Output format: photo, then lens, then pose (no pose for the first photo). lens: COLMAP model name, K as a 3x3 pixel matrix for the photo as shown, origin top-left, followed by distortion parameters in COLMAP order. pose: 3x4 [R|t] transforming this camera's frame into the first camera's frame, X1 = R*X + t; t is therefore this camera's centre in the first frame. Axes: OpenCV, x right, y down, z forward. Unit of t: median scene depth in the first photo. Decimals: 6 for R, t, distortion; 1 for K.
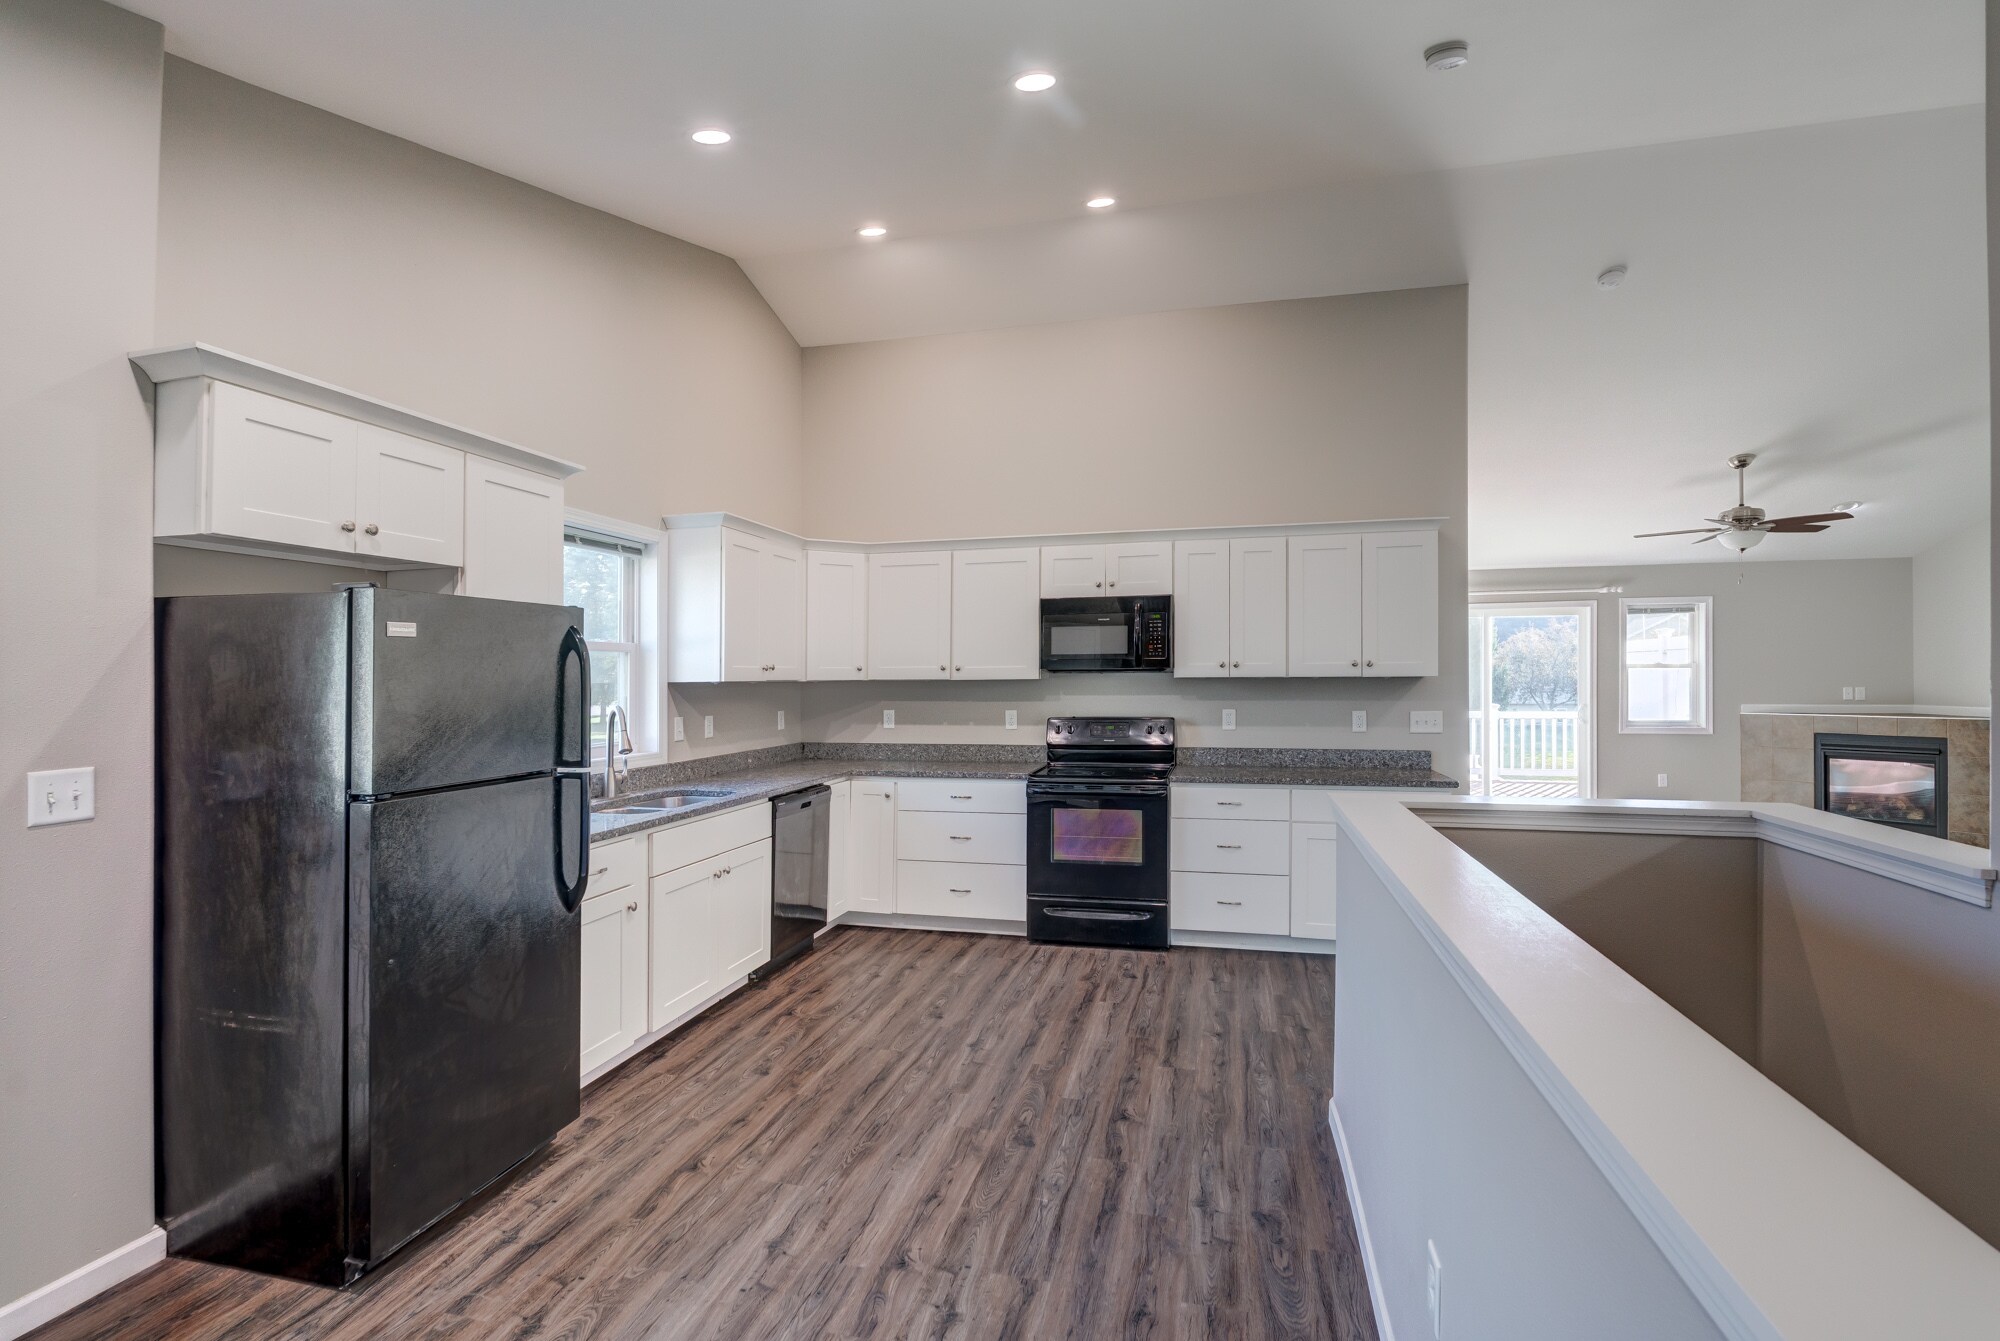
lens RADIAL K [[895.0, 0, 1000.0], [0, 895.0, 670.5], [0, 0, 1]] dist [0.000236, 0.000197]
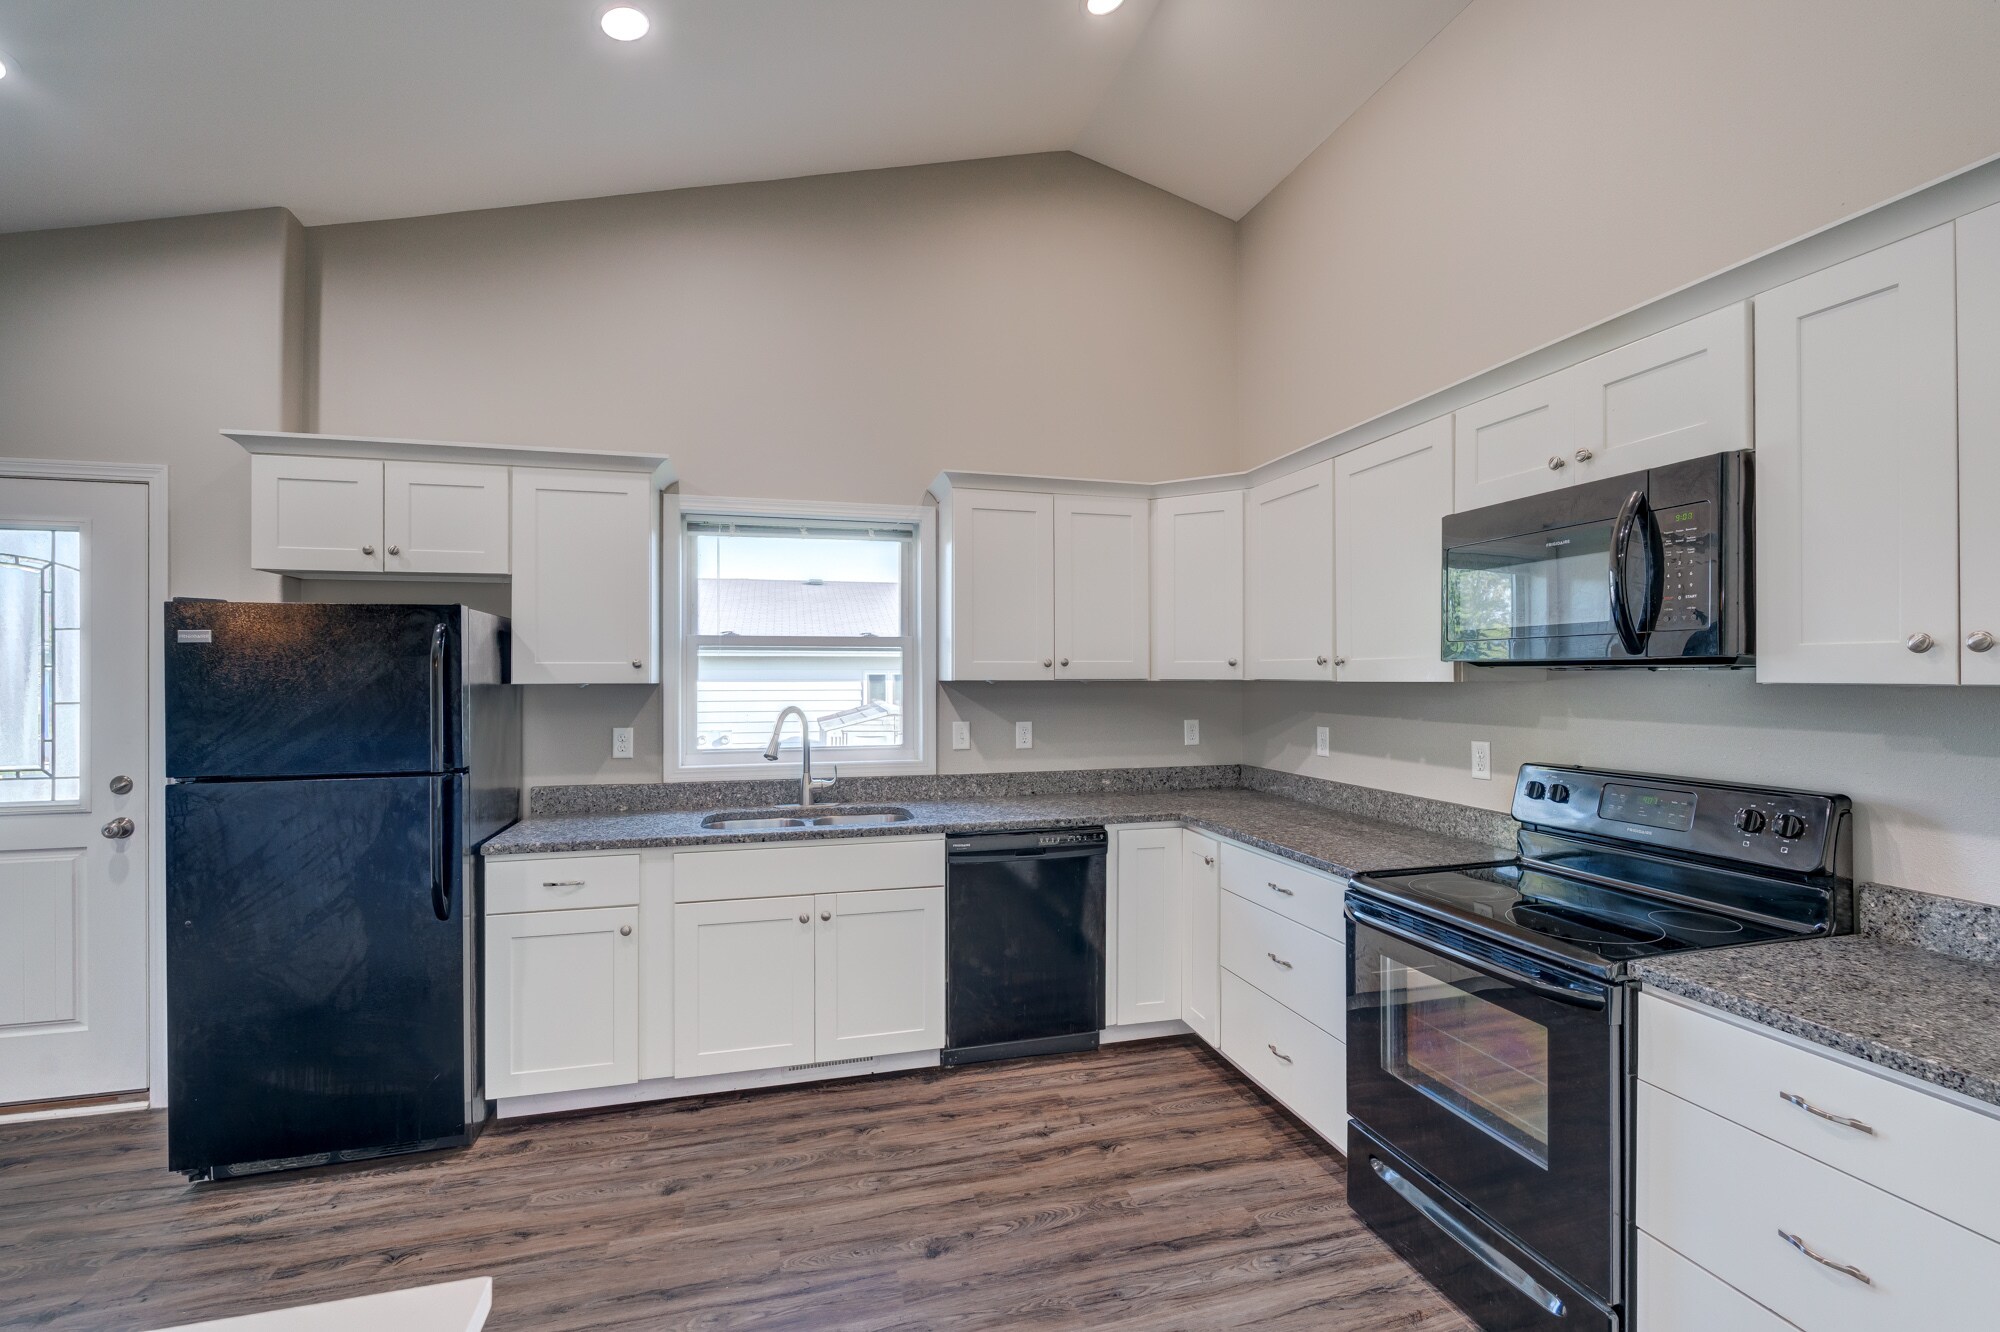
lens RADIAL K [[856.3, 0, 1000.0], [0, 856.3, 666.0], [0, 0, 1]] dist [-0.006155, -0.000047]
pose [[0.497383, -0.002927, -0.867526, 0.374592], [0.005709, 0.999984, -0.000101, -0.000653], [0.867512, -0.004903, 0.497392, 0.639924]]
